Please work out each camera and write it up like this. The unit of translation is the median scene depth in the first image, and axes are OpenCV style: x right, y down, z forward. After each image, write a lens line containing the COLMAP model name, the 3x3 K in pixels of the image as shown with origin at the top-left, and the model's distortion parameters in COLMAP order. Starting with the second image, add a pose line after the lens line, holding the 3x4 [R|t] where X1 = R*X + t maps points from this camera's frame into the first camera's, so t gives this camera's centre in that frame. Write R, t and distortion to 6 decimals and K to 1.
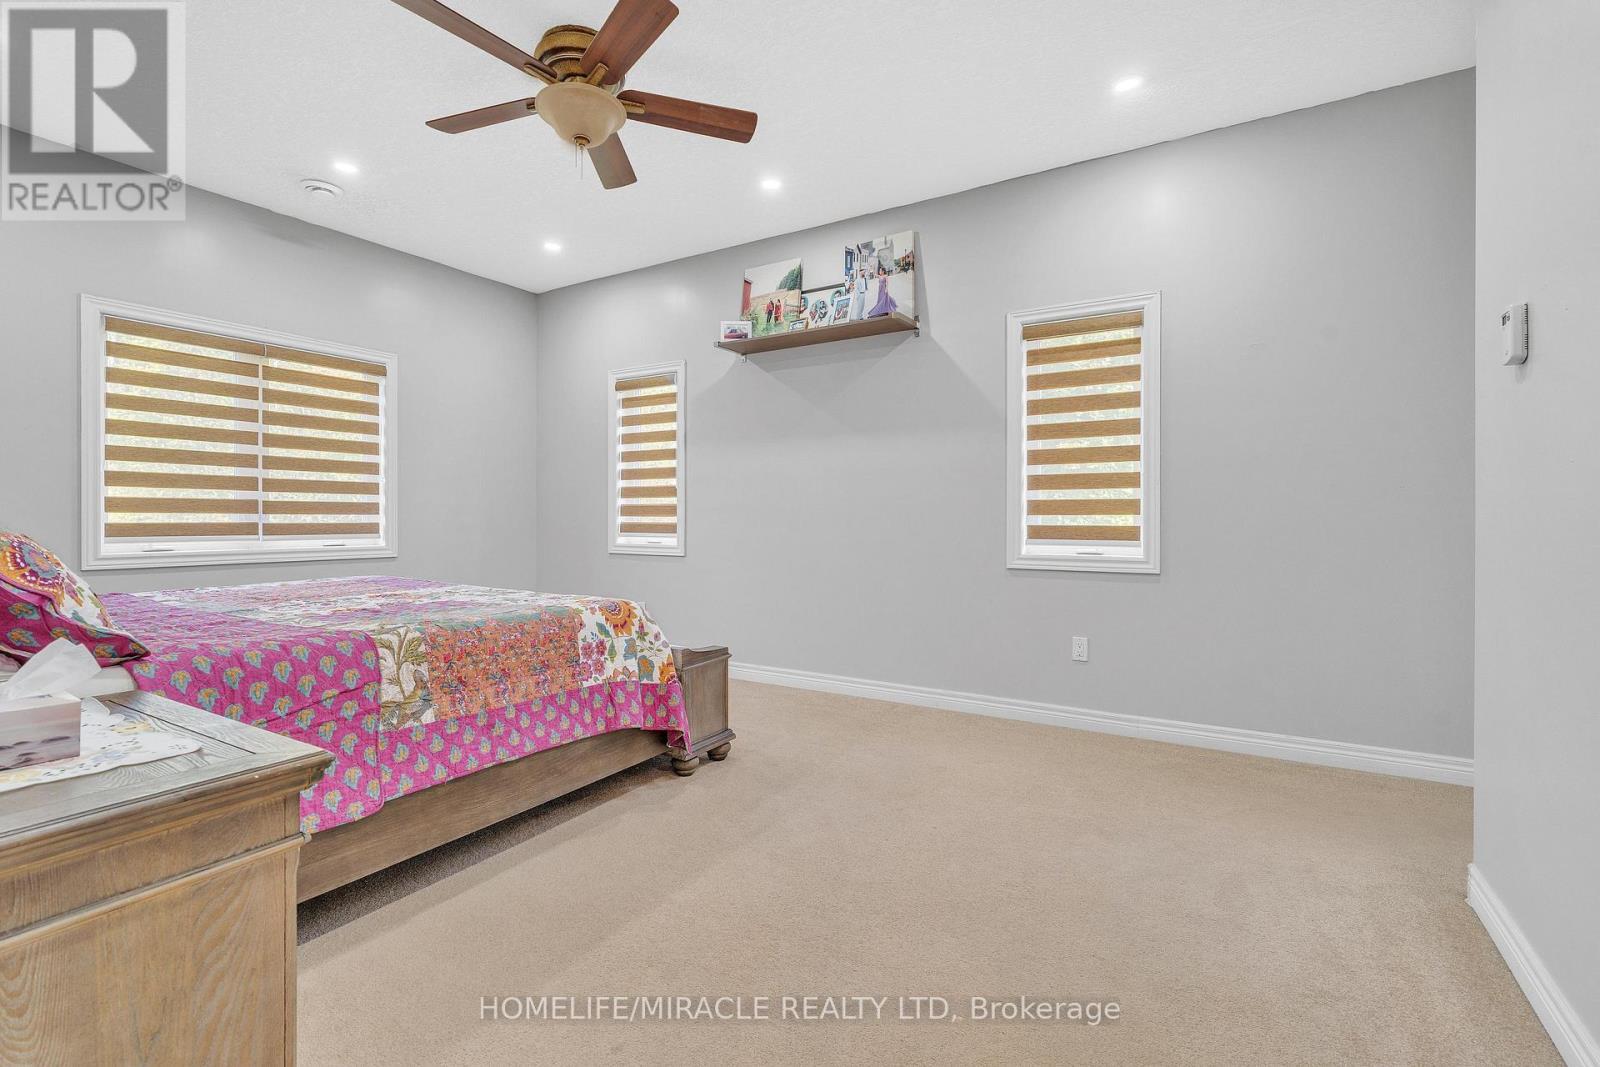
lens RADIAL K [[718.7, 0, 790.8], [0, 718.7, 526.0], [0, 0, 1]] dist [-0.005181, 0.002172]
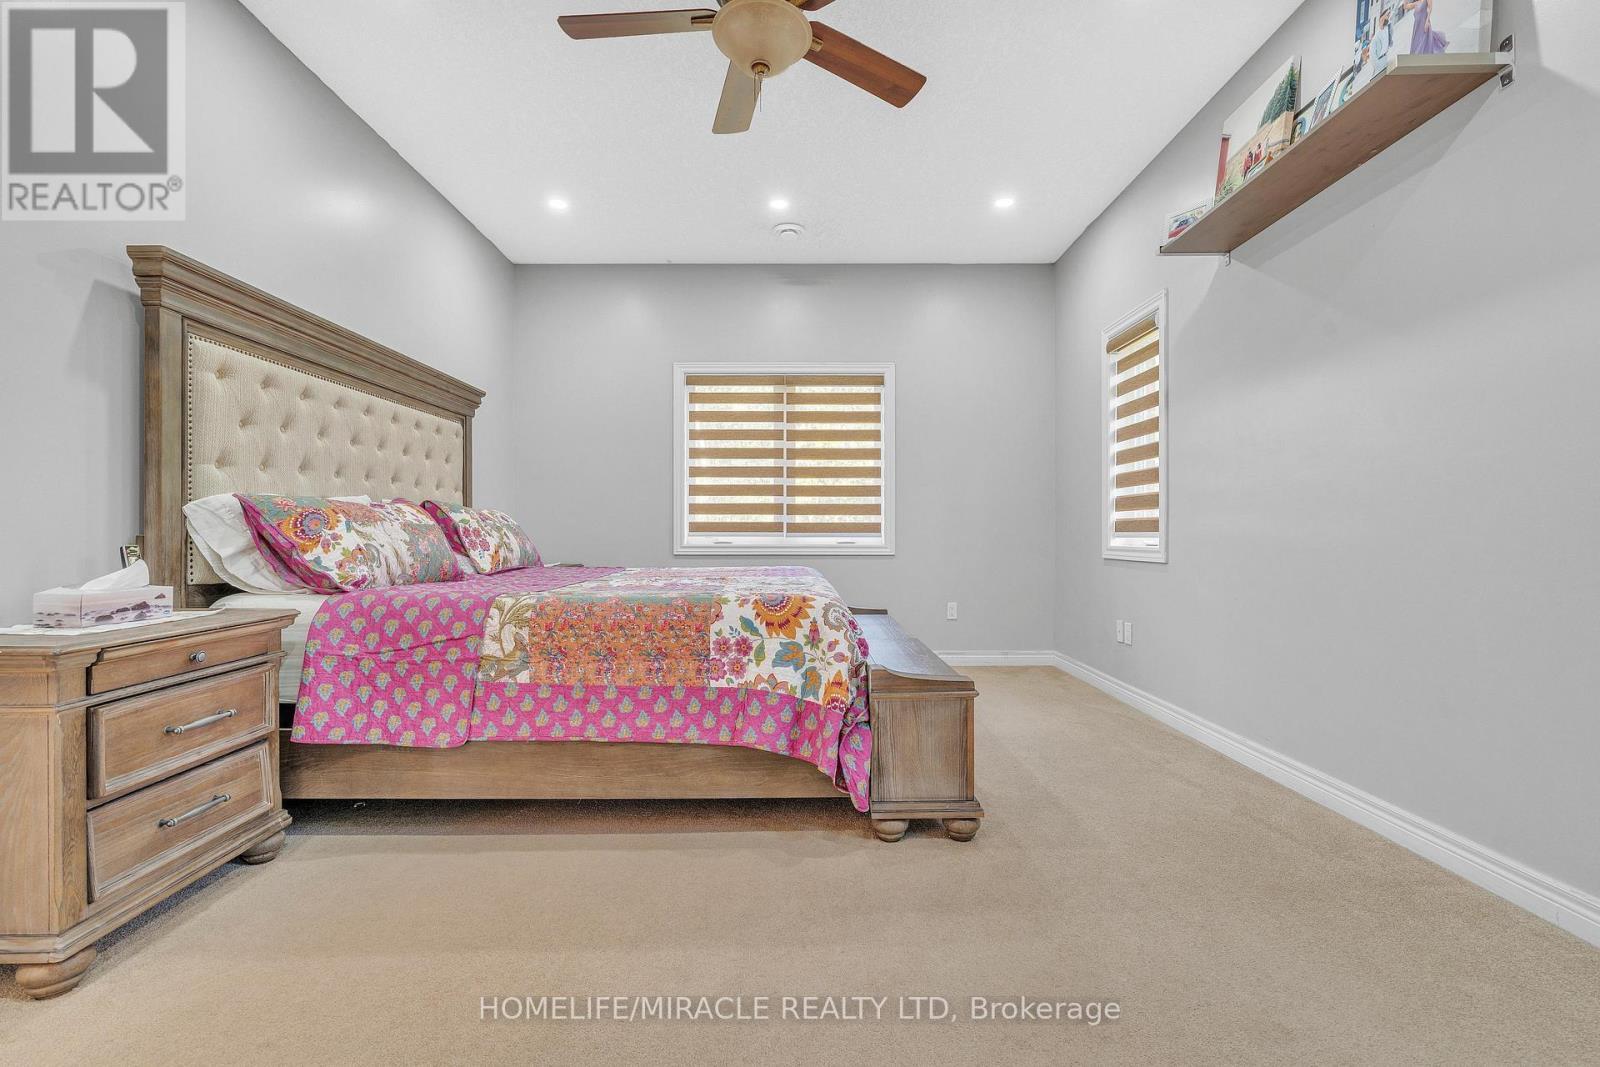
lens RADIAL K [[718.7, 0, 797.6], [0, 718.7, 536.3], [0, 0, 1]] dist [-0.005181, 0.002172]
pose [[0.534274, -0.000257, -0.845311, 0.500218], [-0.008351, 0.999950, -0.005582, 0.042873], [0.845270, 0.010041, 0.534245, 0.601426]]
